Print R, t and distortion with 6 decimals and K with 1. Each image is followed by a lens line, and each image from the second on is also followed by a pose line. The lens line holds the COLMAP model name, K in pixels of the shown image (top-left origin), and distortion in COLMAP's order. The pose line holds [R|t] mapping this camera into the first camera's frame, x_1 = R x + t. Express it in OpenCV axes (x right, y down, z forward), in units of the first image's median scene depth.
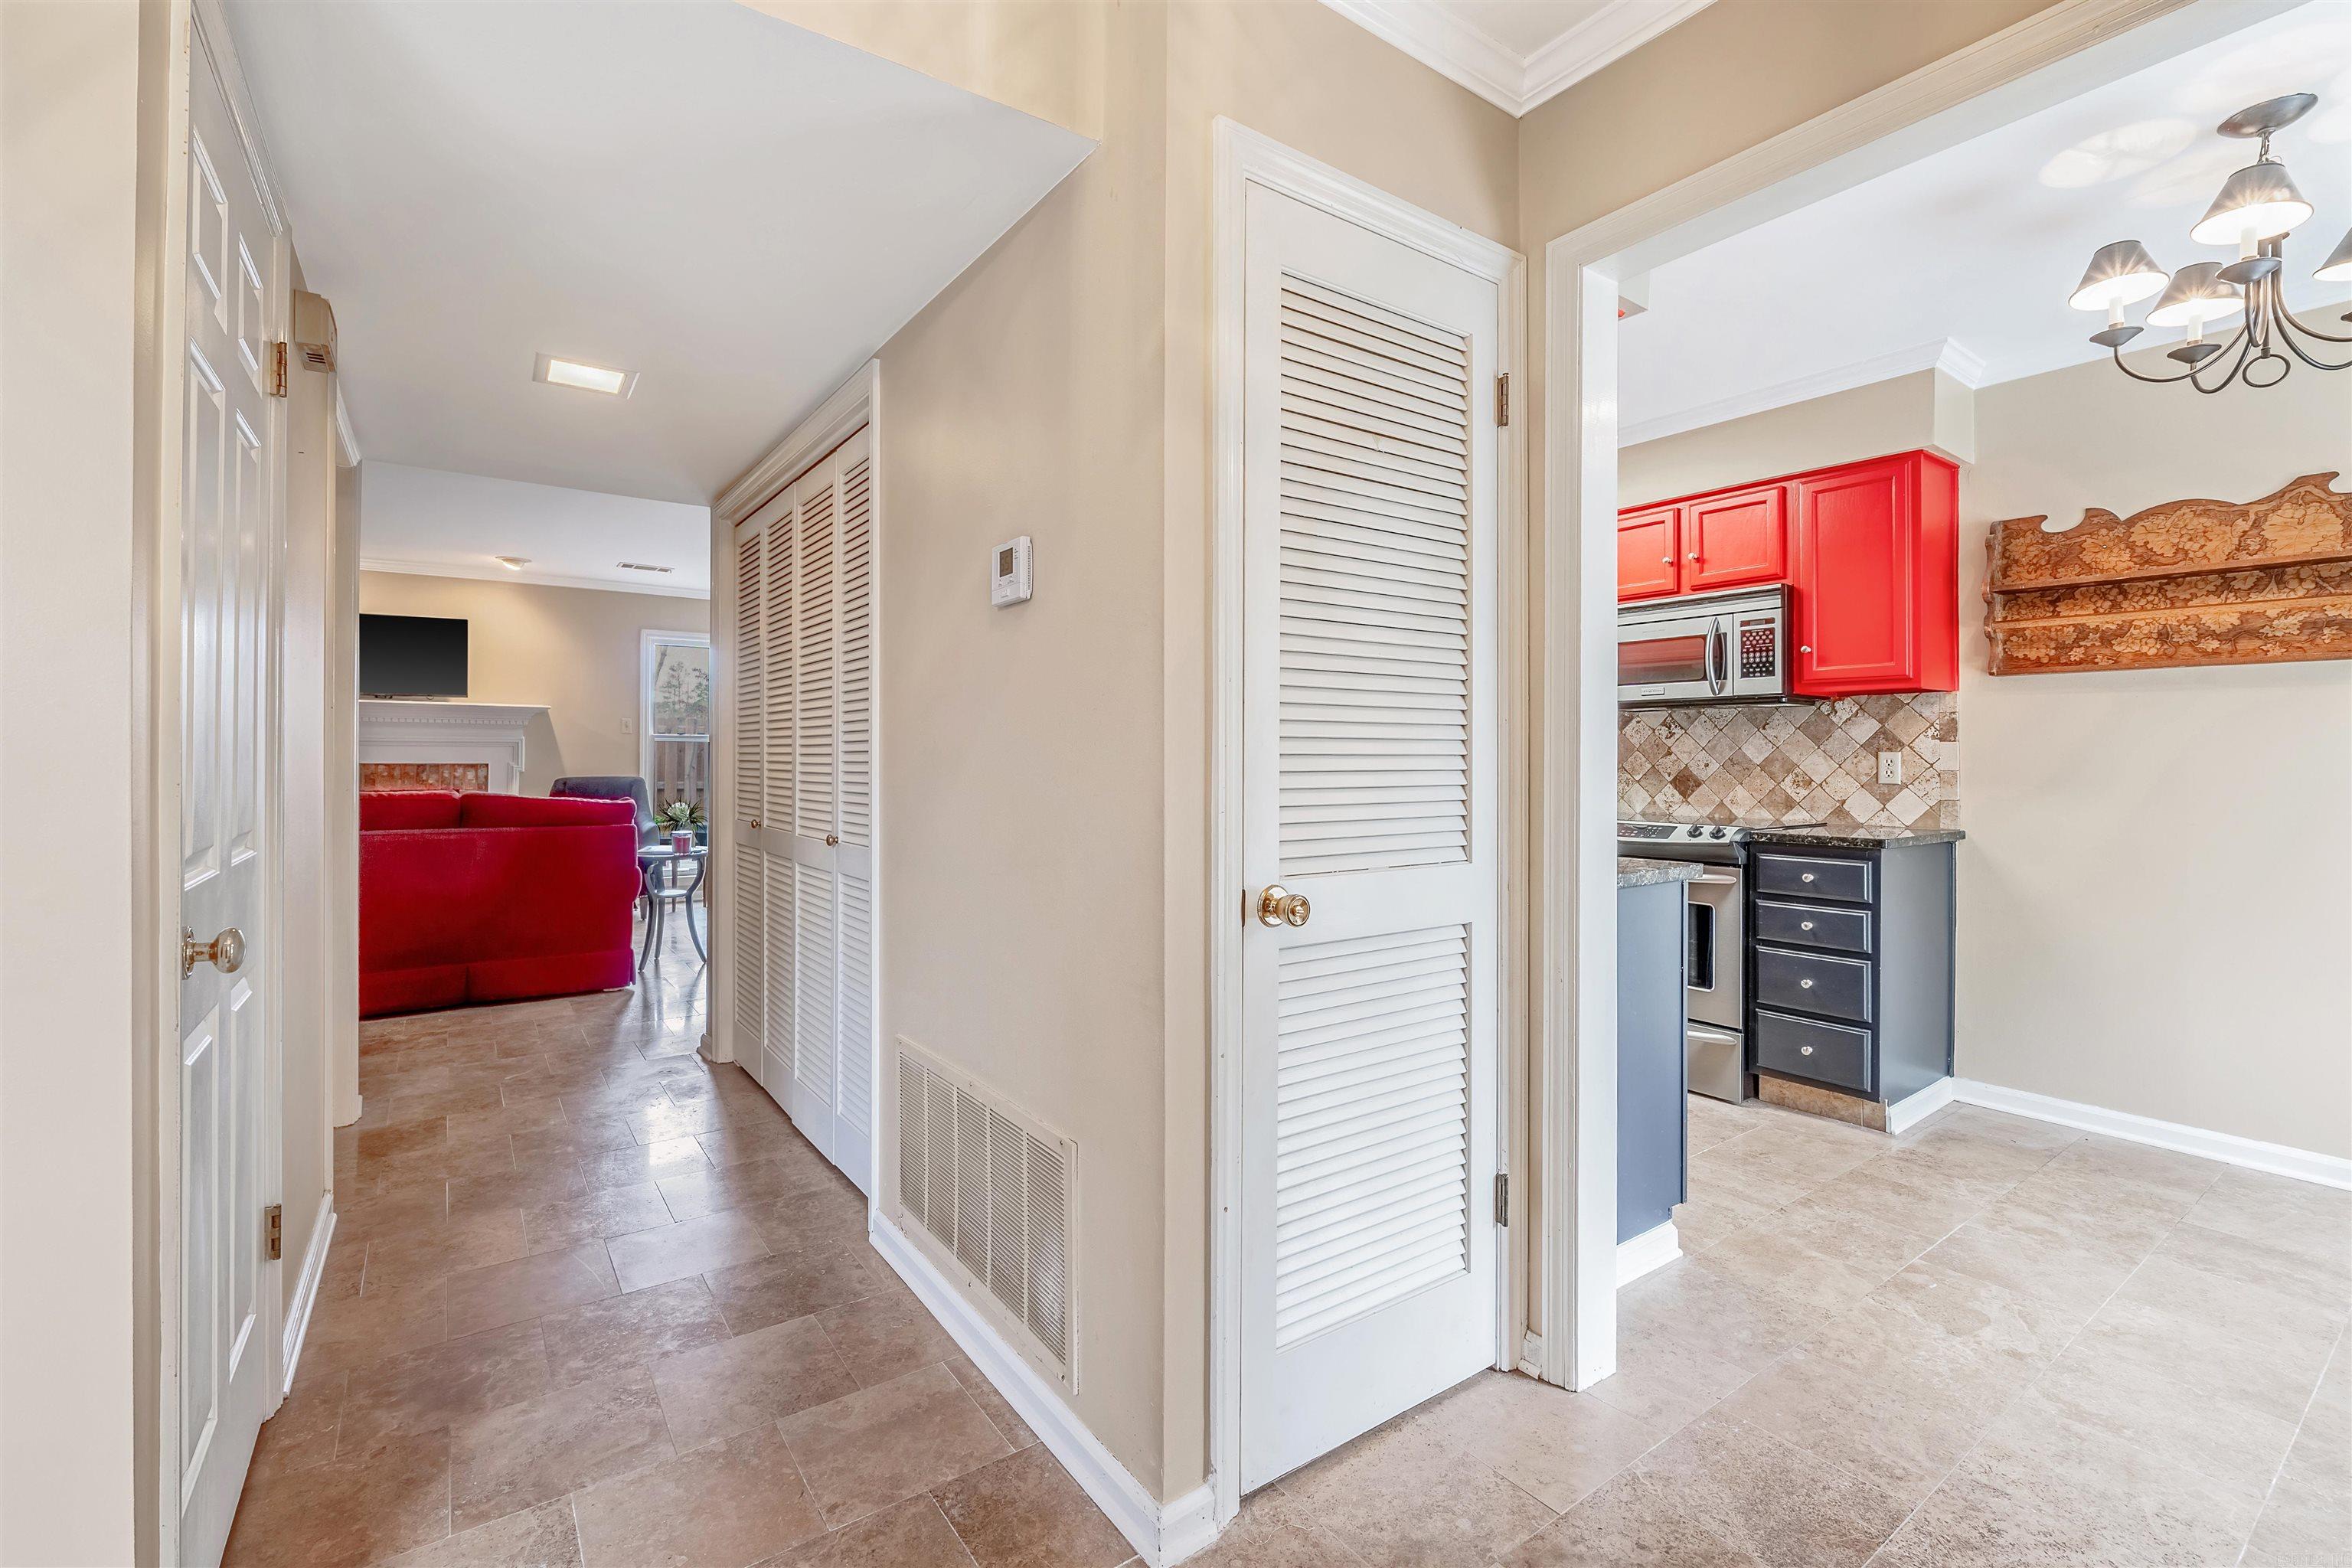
lens RADIAL K [[1016.1, 0, 1147.6], [0, 1016.1, 754.5], [0, 0, 1]] dist [-0.001968, -0.000249]
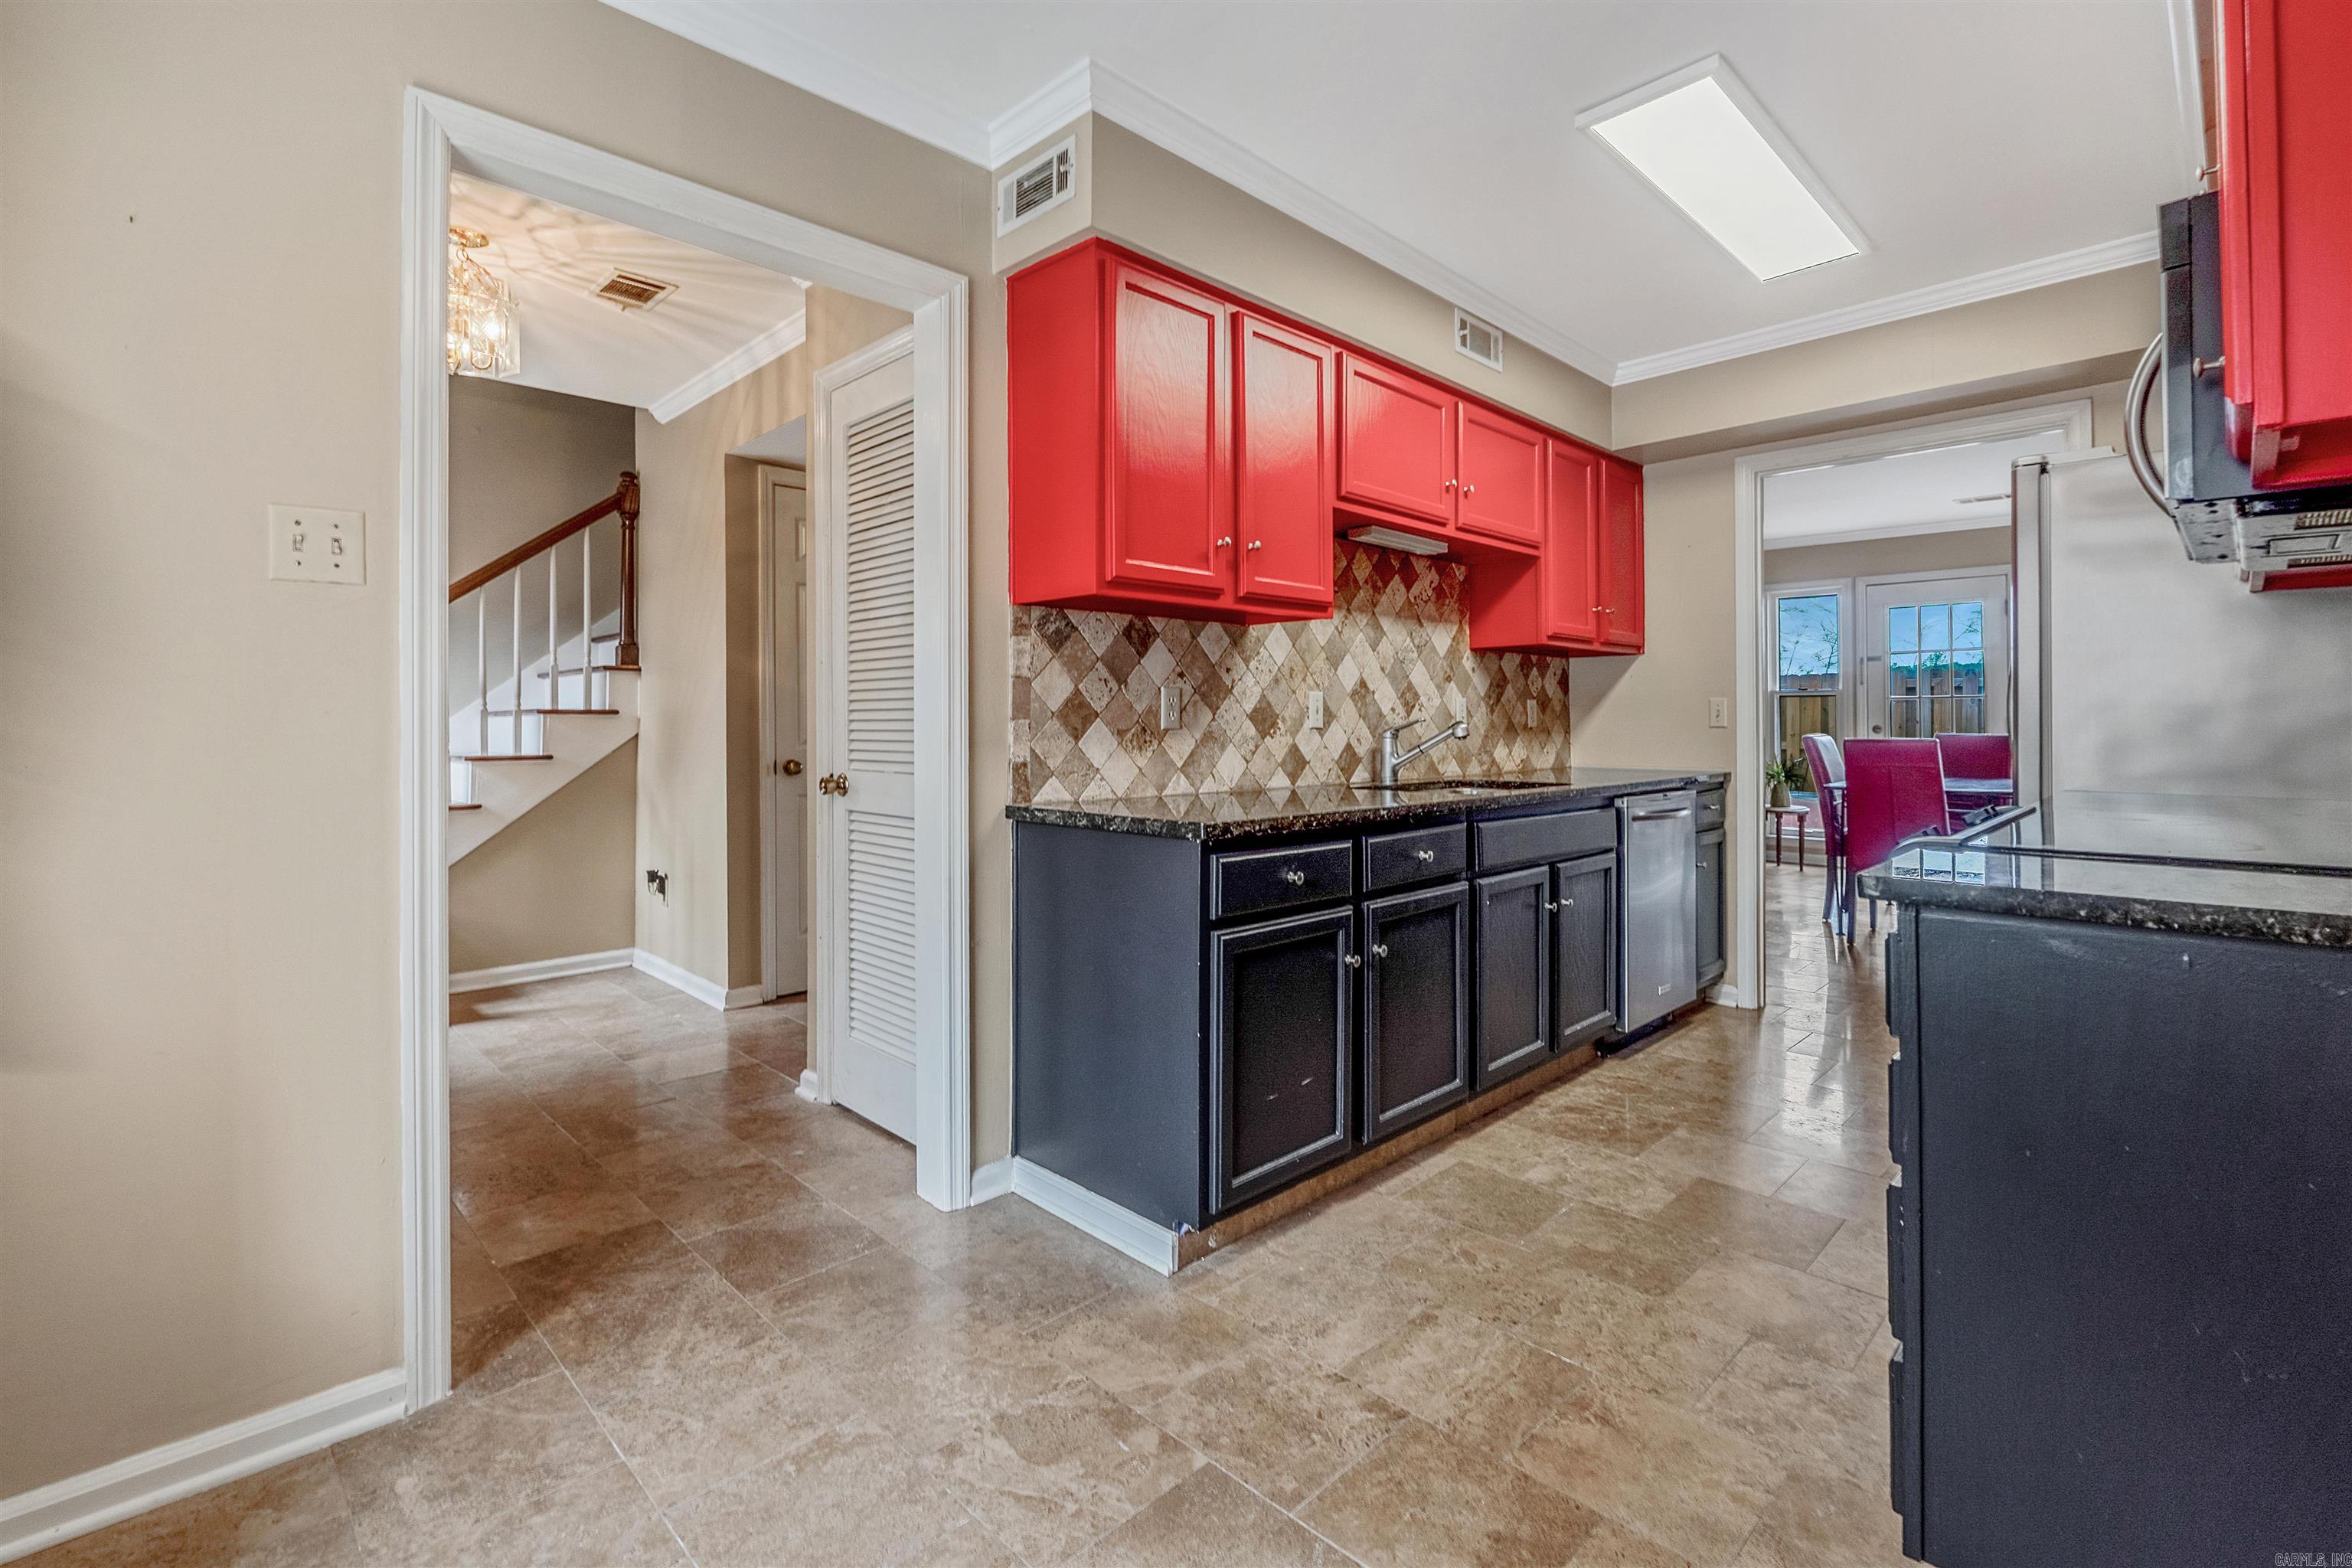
lens RADIAL K [[1049.3, 0, 1187.7], [0, 1049.3, 716.8], [0, 0, 1]] dist [-0.002062, -0.000337]
pose [[0.180391, -0.007664, -0.983565, 1.087265], [0.006607, 0.999957, -0.006580, 0.023498], [0.983573, -0.005311, 0.180434, 0.669591]]
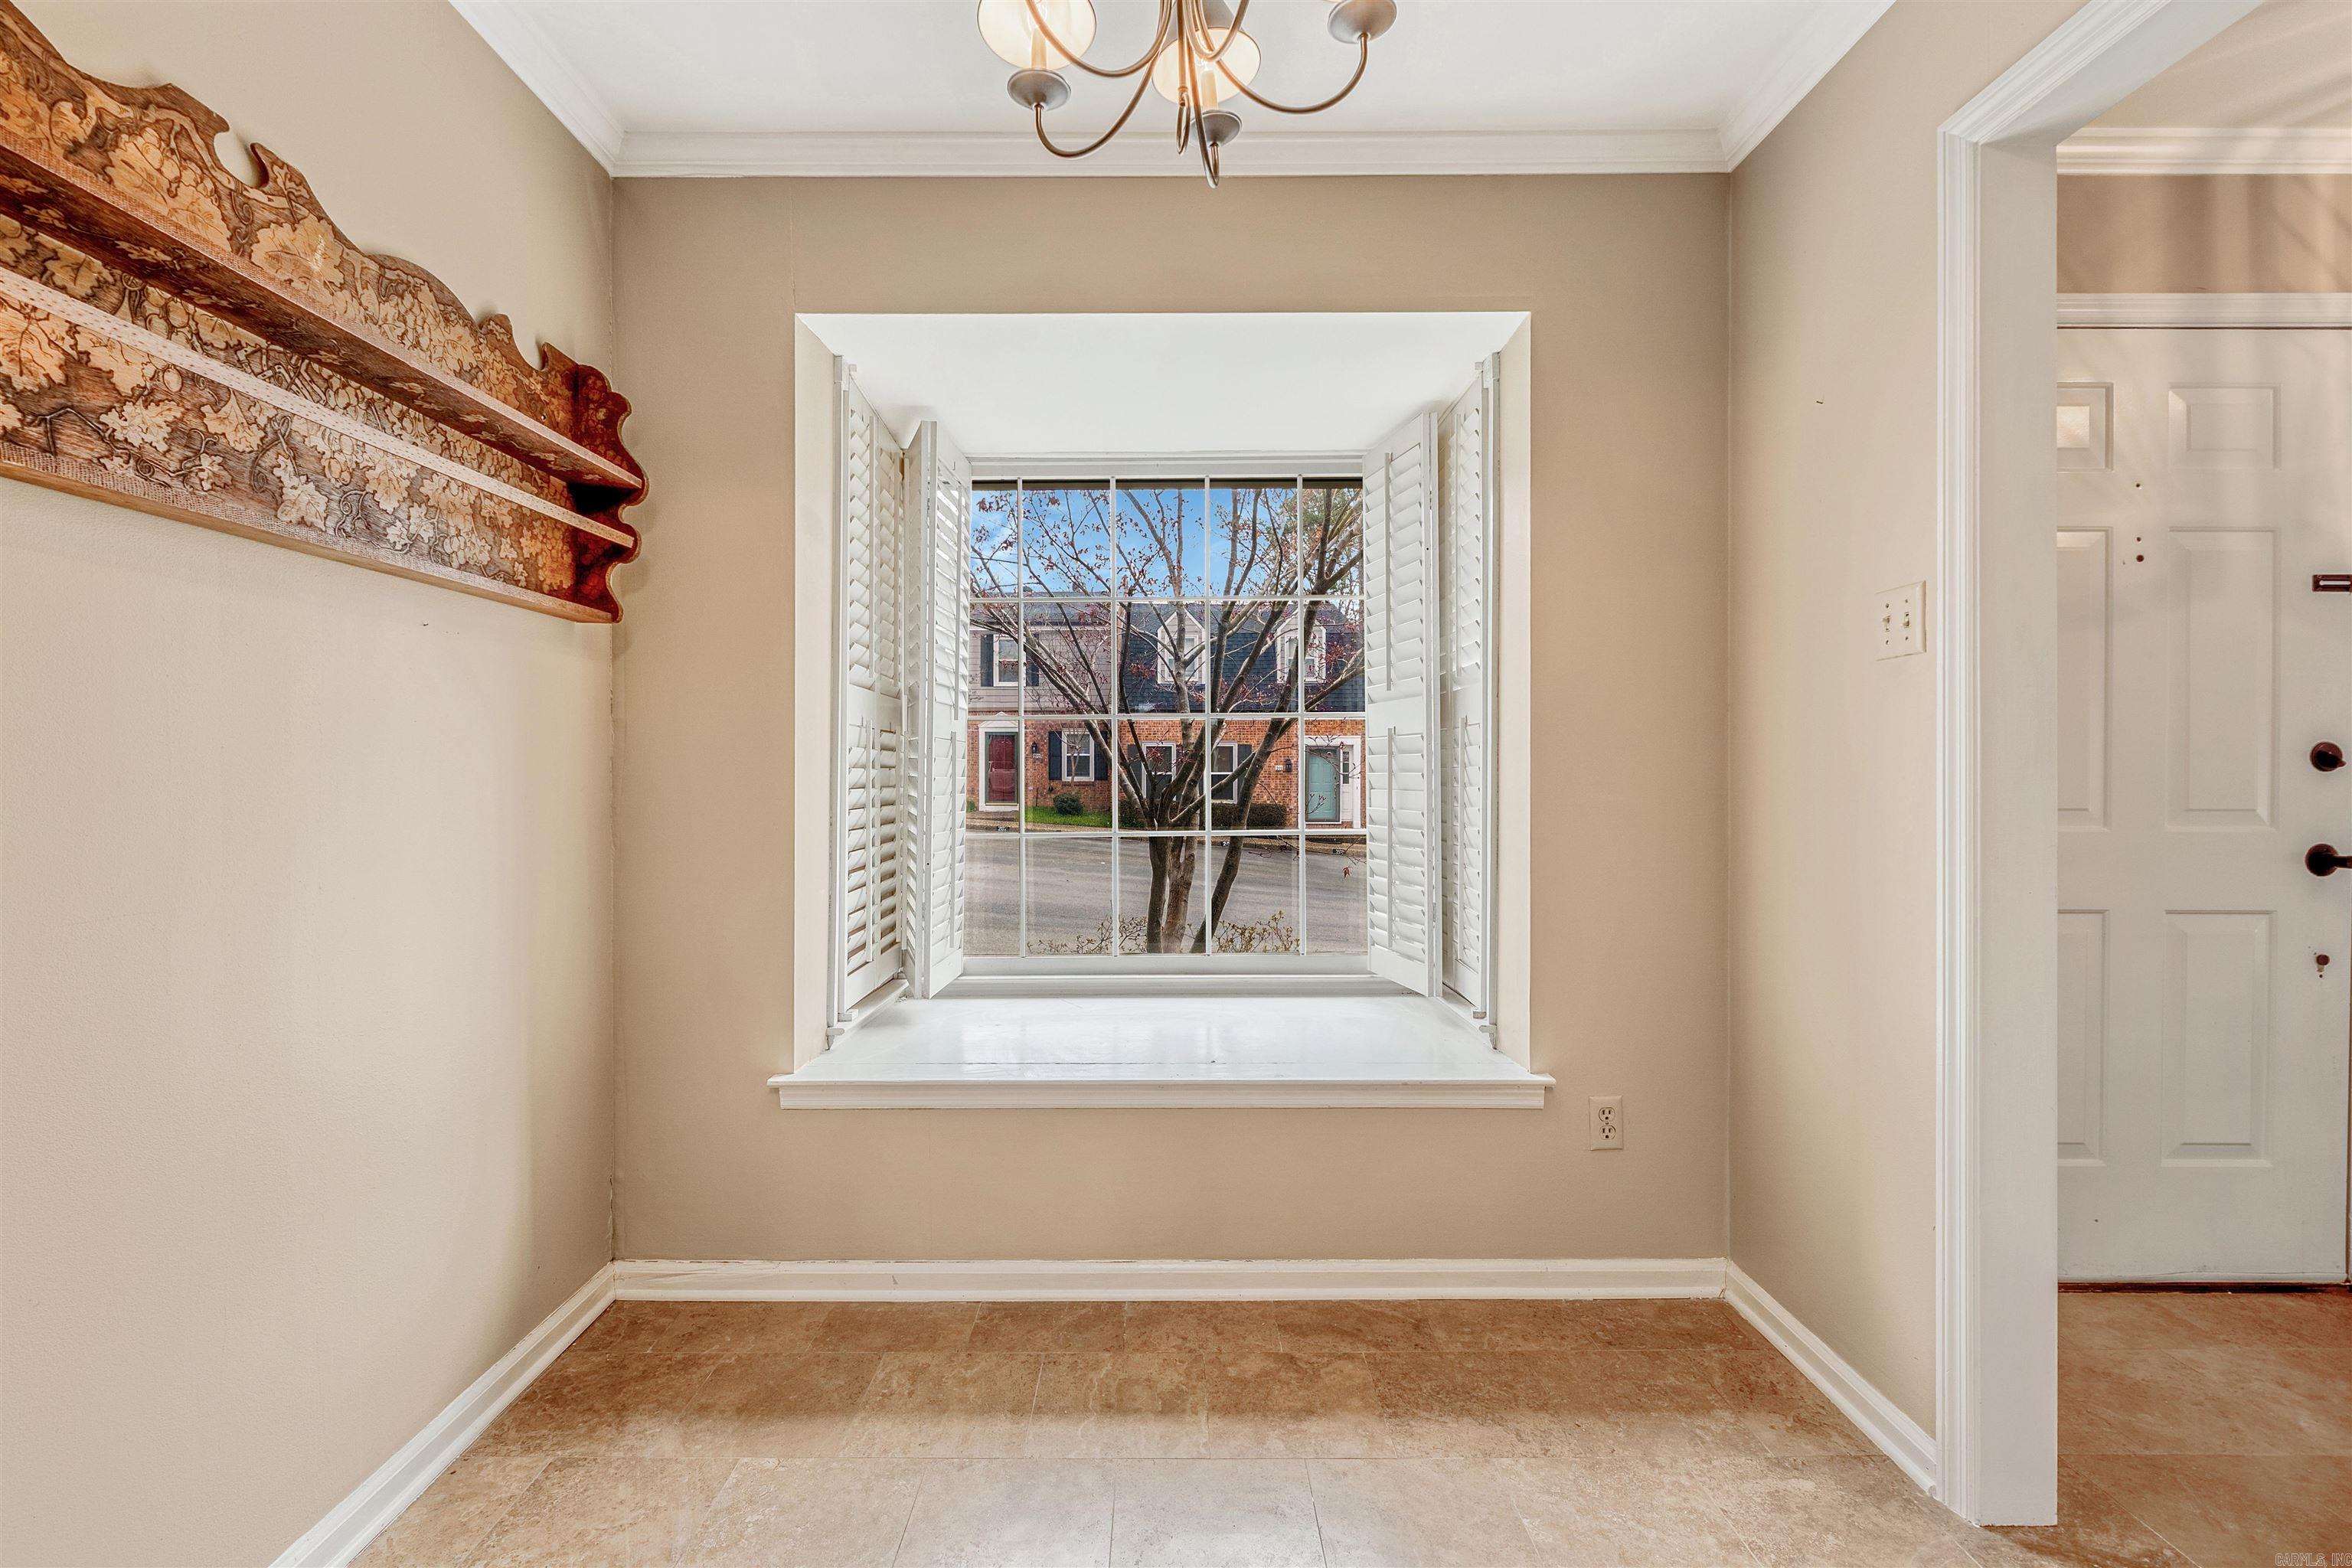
lens RADIAL K [[1017.5, 0, 1159.8], [0, 1017.5, 765.1], [0, 0, 1]] dist [-0.001704, -0.000241]
pose [[-0.825578, -0.001346, 0.564286, 0.504635], [-0.003615, 0.999989, -0.002903, 0.010952], [-0.564276, -0.004437, -0.825574, 1.020136]]
